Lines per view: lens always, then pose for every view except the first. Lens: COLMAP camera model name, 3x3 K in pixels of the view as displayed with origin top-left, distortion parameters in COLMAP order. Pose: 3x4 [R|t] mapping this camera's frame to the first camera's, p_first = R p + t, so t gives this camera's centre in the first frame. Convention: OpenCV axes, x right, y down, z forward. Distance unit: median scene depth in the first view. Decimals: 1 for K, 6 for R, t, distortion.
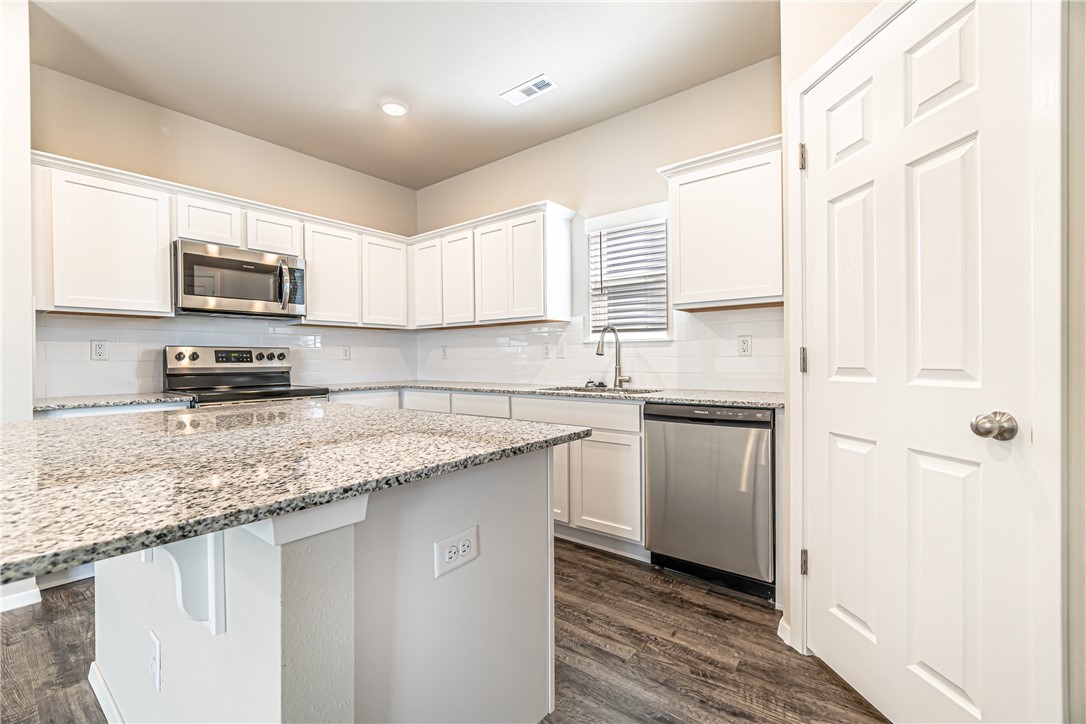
lens RADIAL K [[463.7, 0, 546.2], [0, 463.7, 361.8], [0, 0, 1]] dist [-0.008367, 0.001813]
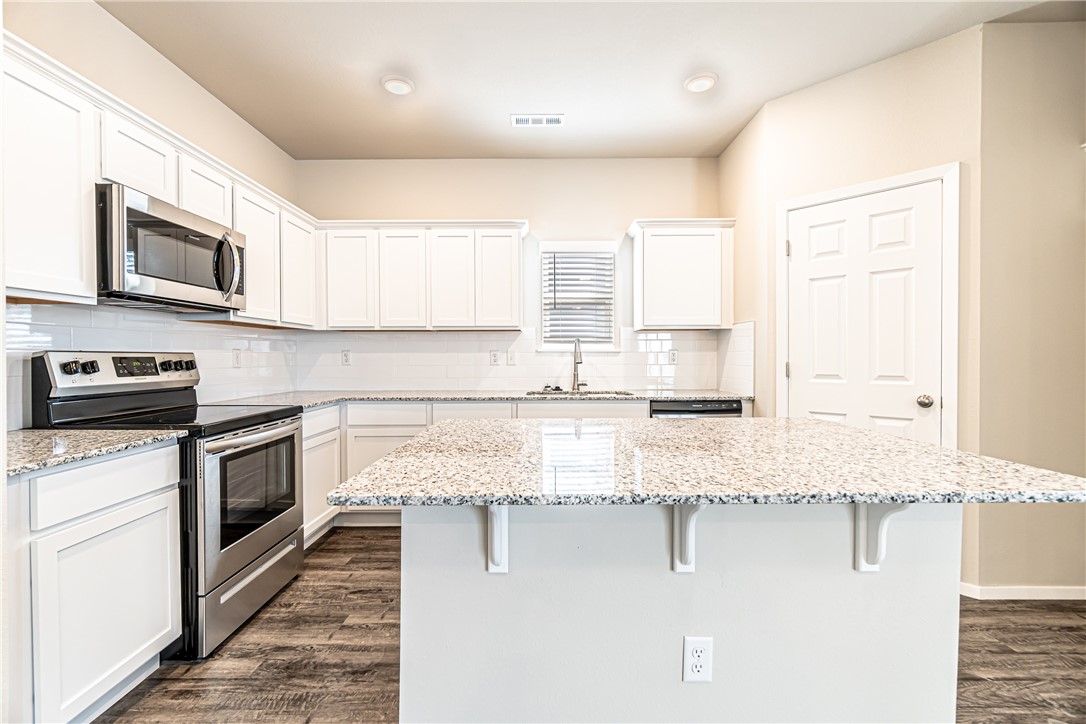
lens RADIAL K [[463.7, 0, 543.2], [0, 463.7, 359.0], [0, 0, 1]] dist [-0.008367, 0.001813]
pose [[0.786354, 0.002067, 0.617773, -0.631654], [-0.000176, 0.999995, -0.003121, -0.020422], [-0.617776, 0.002346, 0.786350, 0.126658]]
